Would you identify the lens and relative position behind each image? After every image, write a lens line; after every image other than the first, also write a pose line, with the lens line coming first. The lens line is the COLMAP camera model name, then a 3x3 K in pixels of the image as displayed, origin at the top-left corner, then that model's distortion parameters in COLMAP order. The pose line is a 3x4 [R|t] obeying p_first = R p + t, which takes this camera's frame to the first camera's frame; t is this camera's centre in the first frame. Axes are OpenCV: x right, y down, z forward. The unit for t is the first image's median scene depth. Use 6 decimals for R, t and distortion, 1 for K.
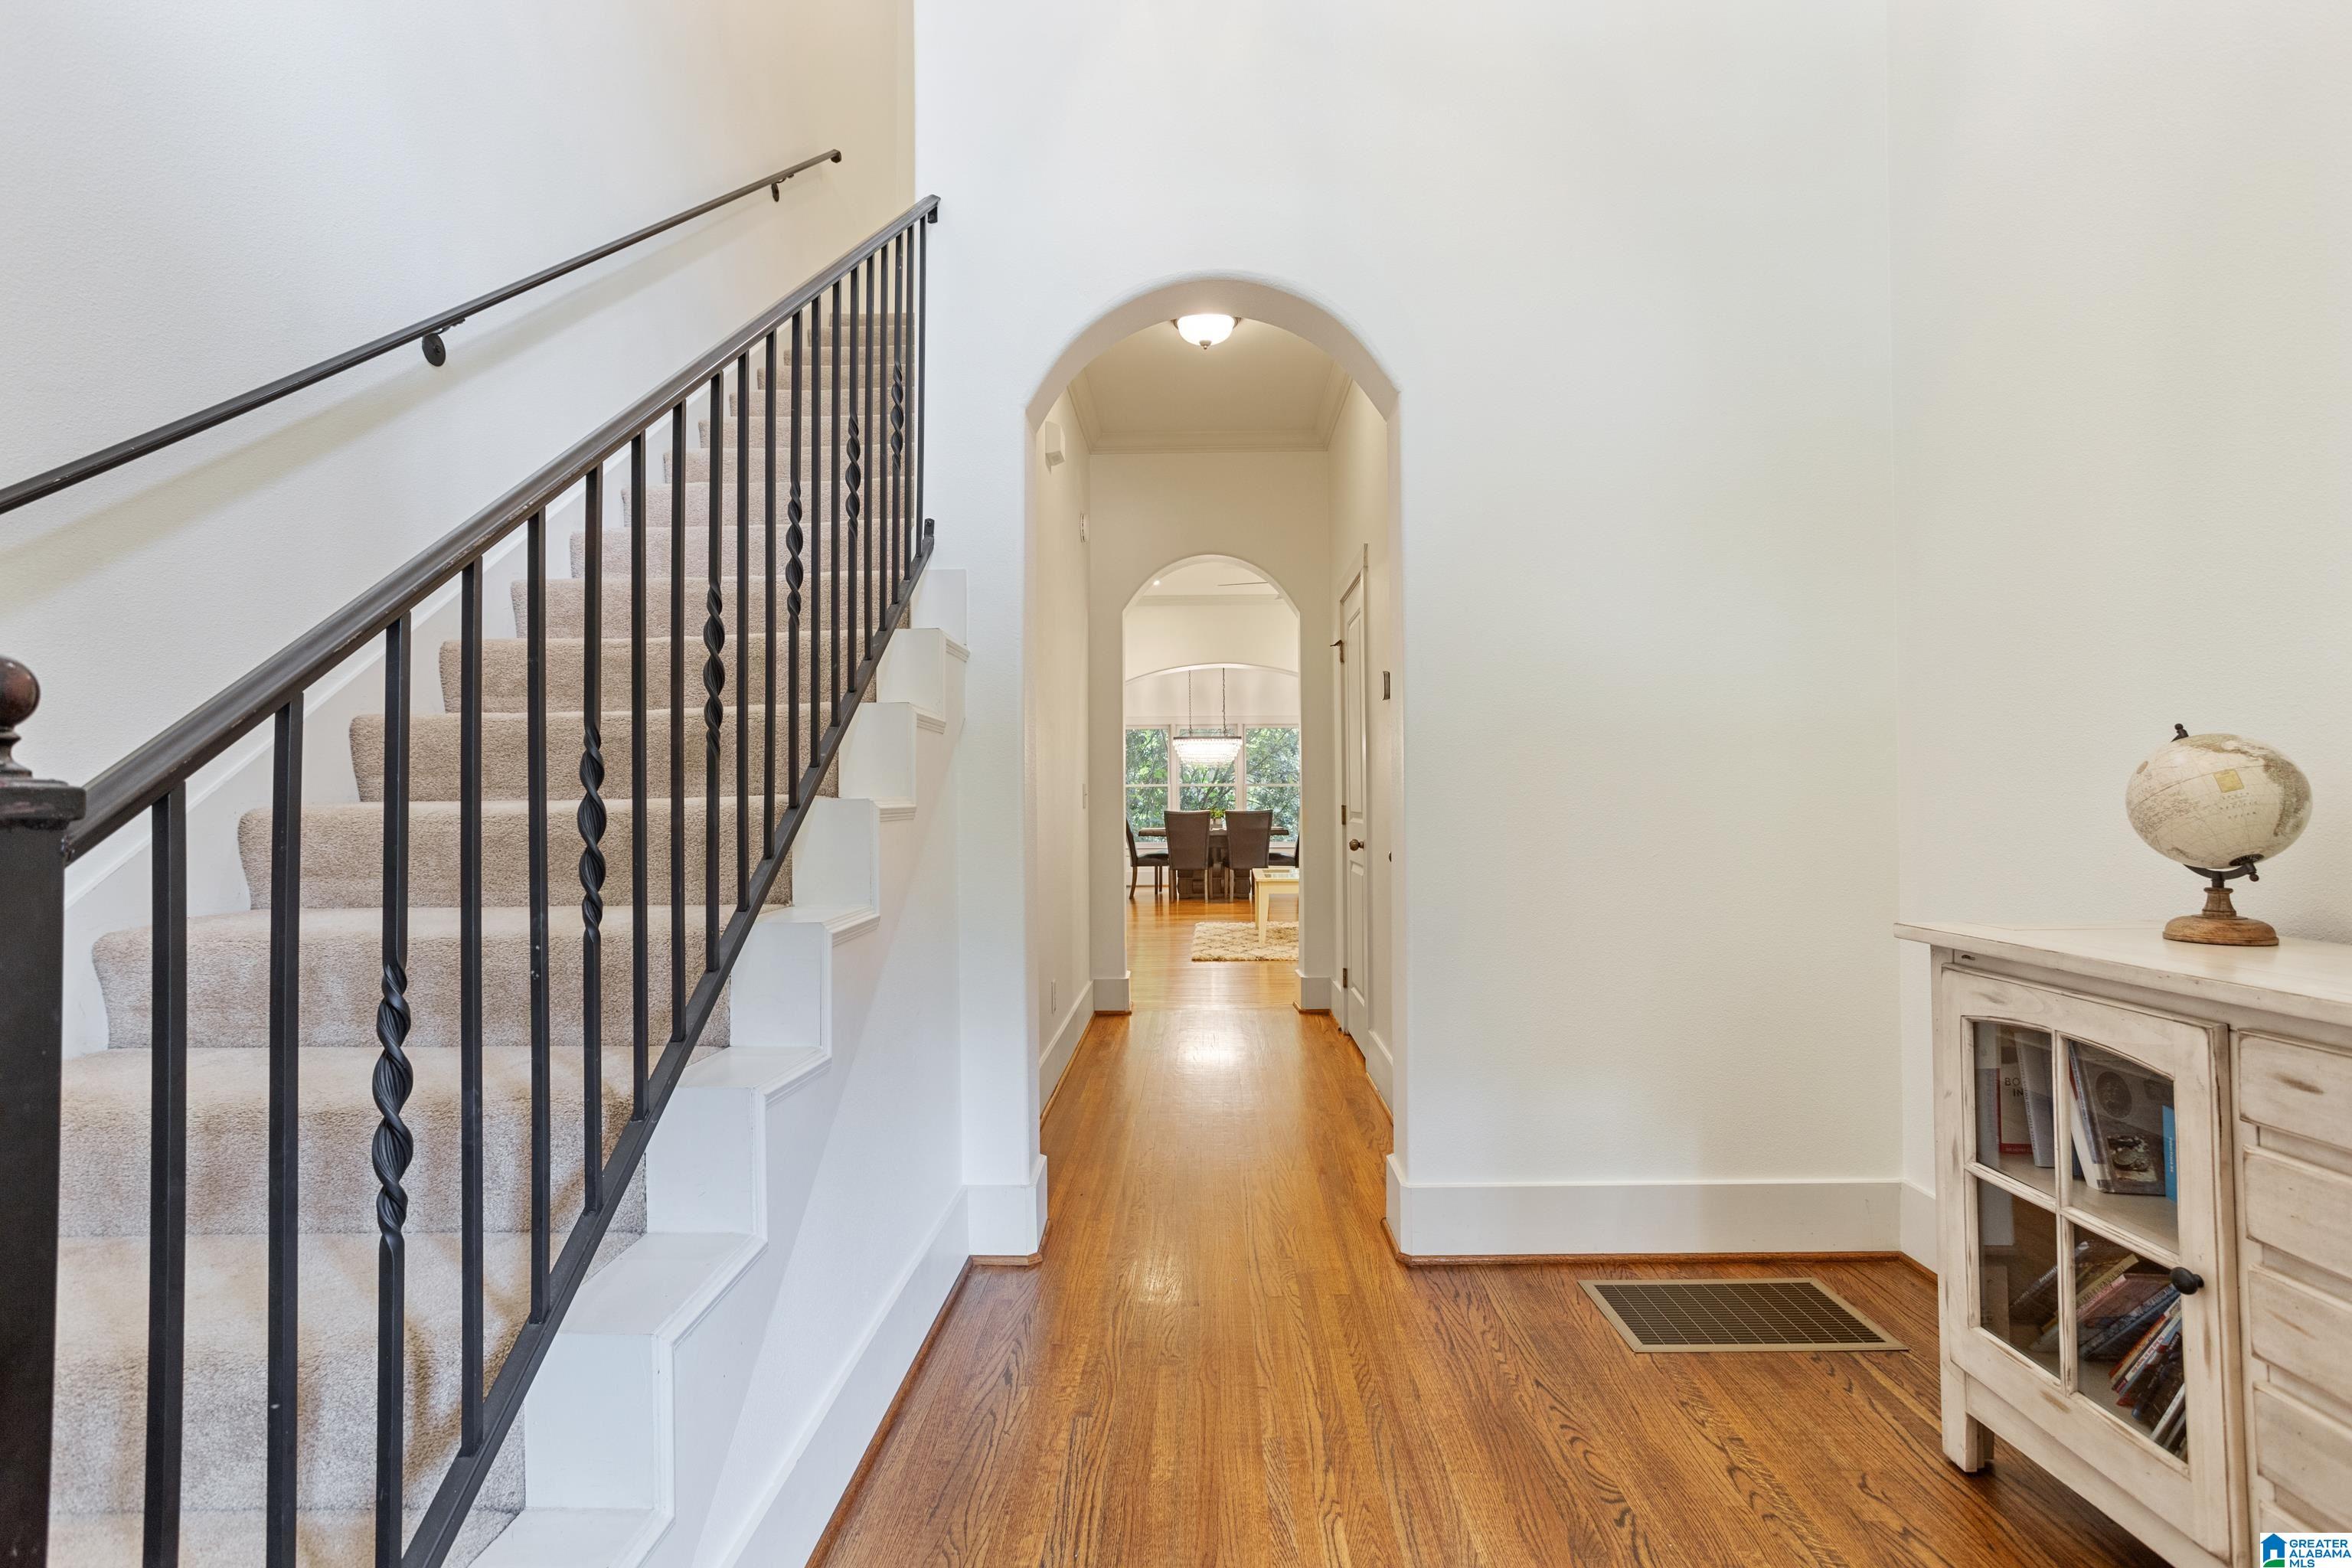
lens RADIAL K [[1148.6, 0, 1168.1], [0, 1148.6, 777.8], [0, 0, 1]] dist [-0.053685, 0.035542]
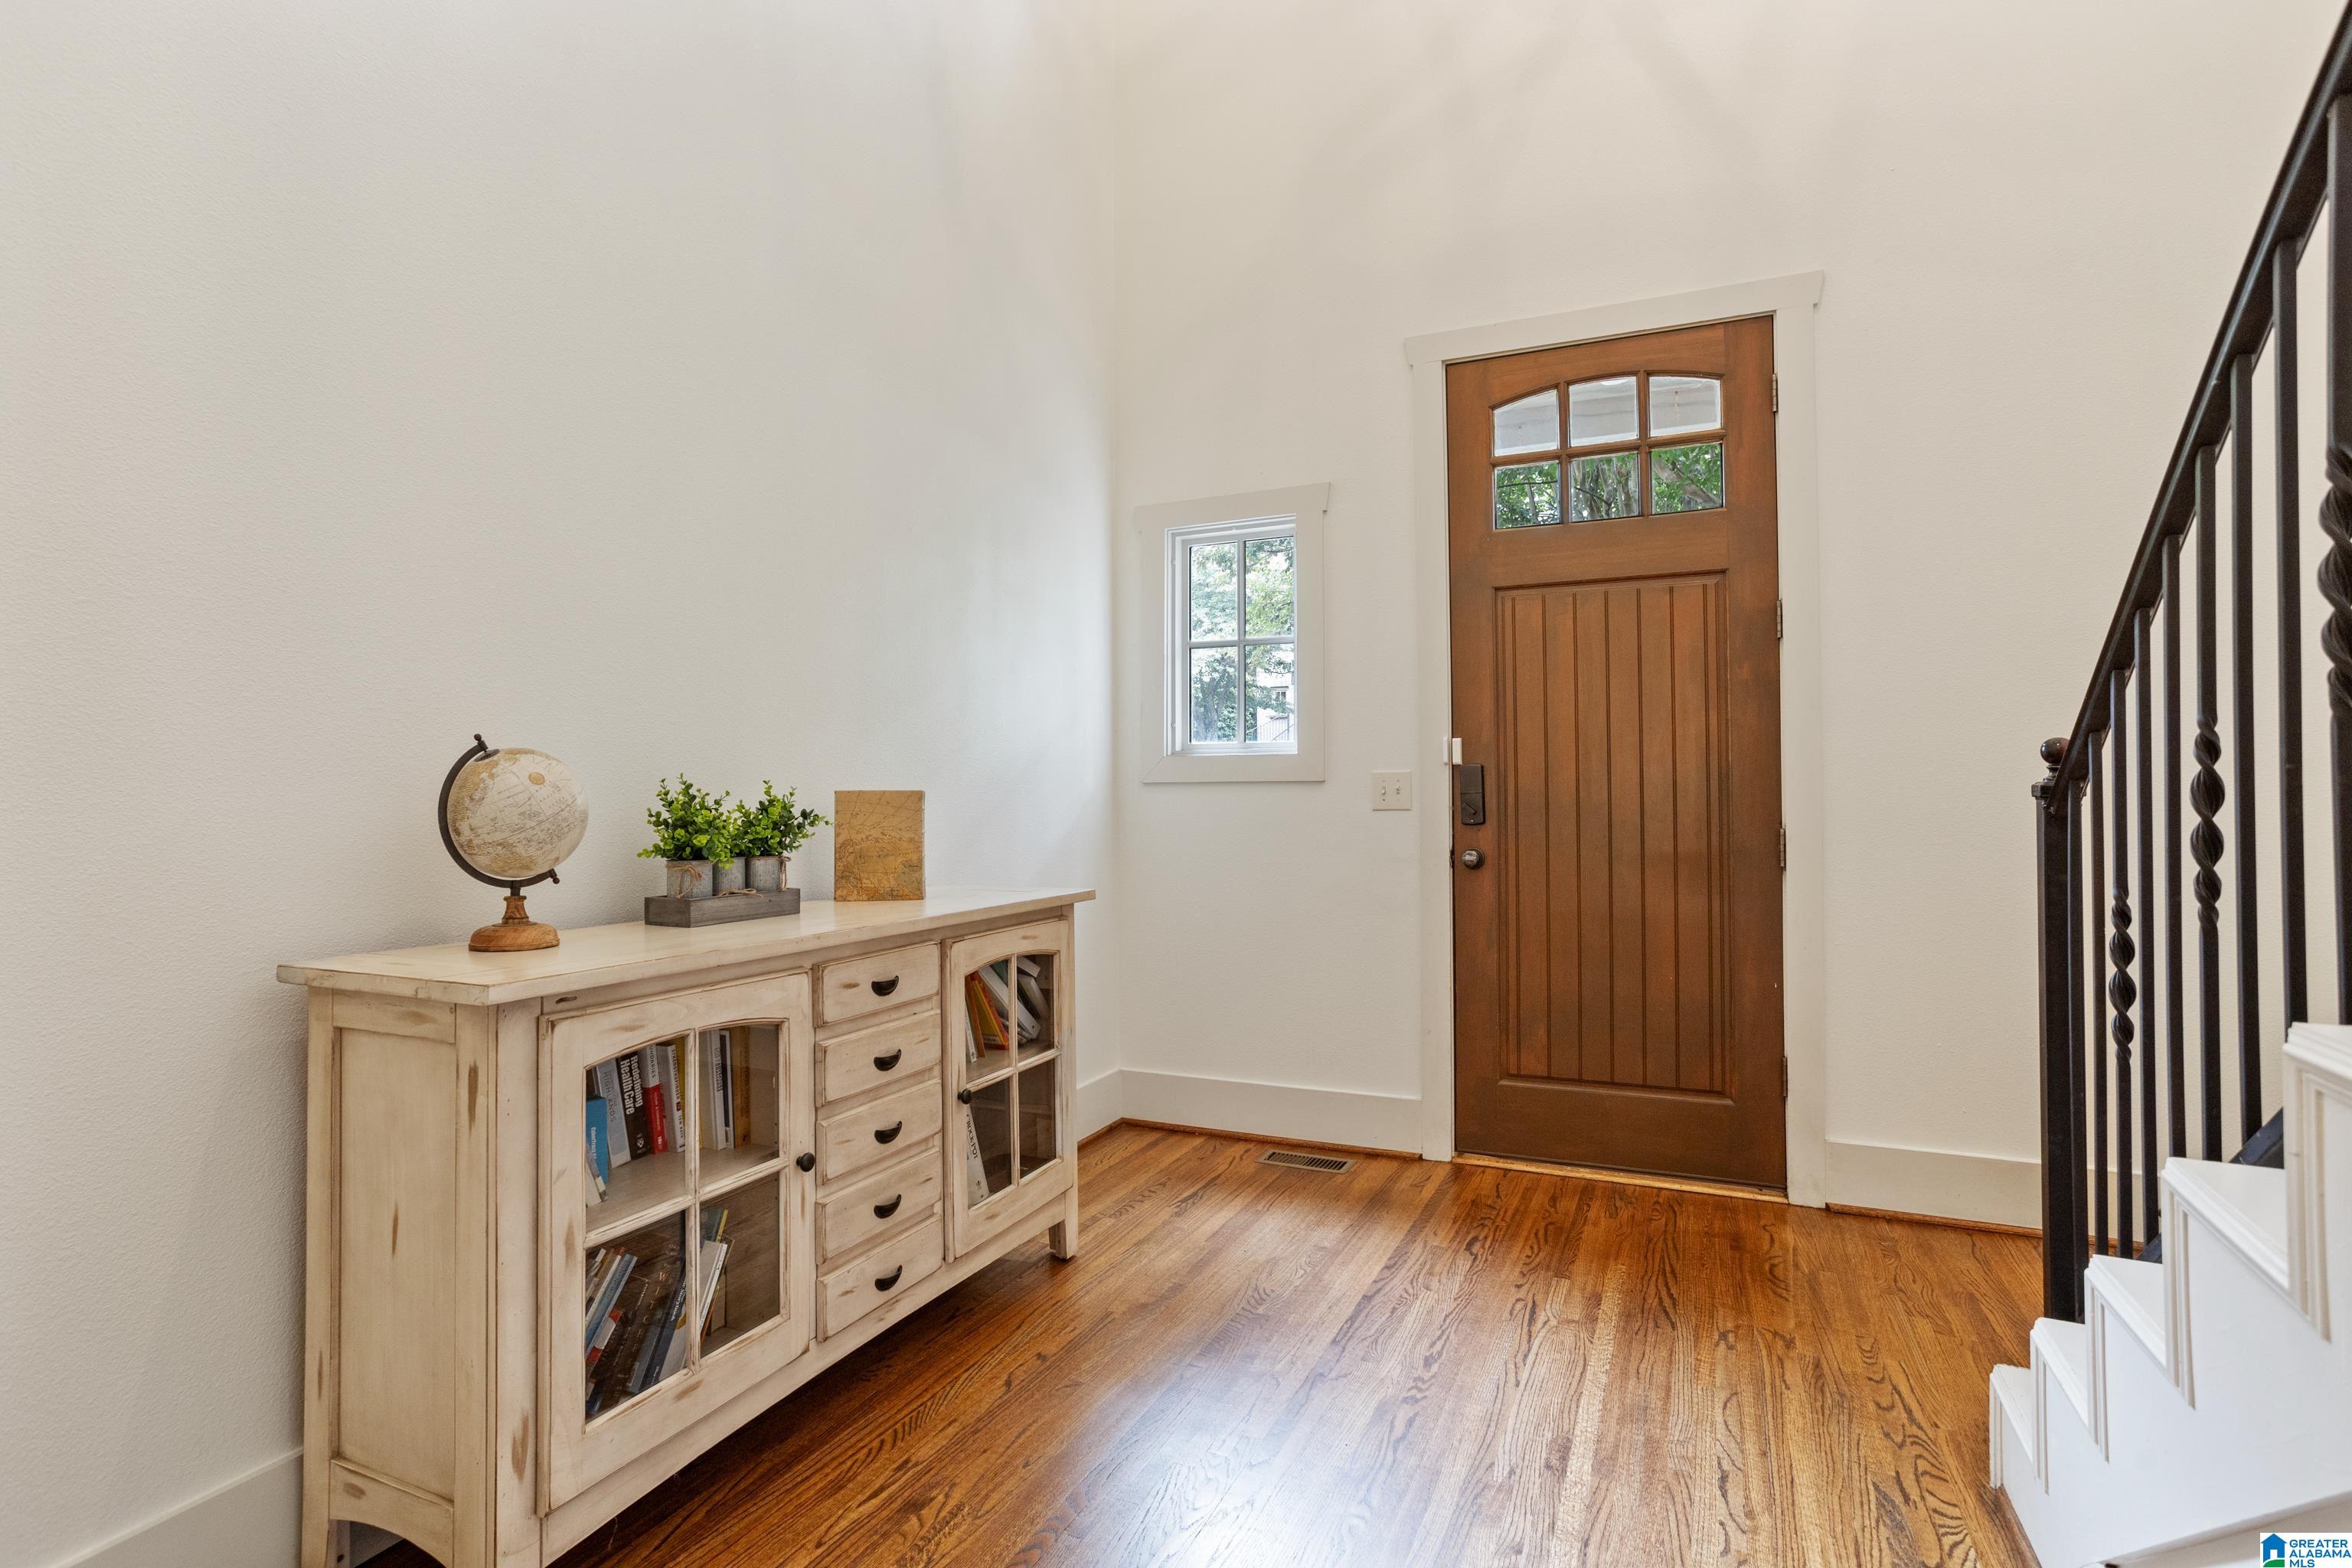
lens RADIAL K [[1148.6, 0, 1168.1], [0, 1148.6, 777.8], [0, 0, 1]] dist [-0.053685, 0.035542]
pose [[-0.920286, 0.025412, 0.390421, -0.036990], [0.011219, 0.999192, -0.038590, 0.036889], [-0.391086, -0.031134, -0.919827, 1.803453]]
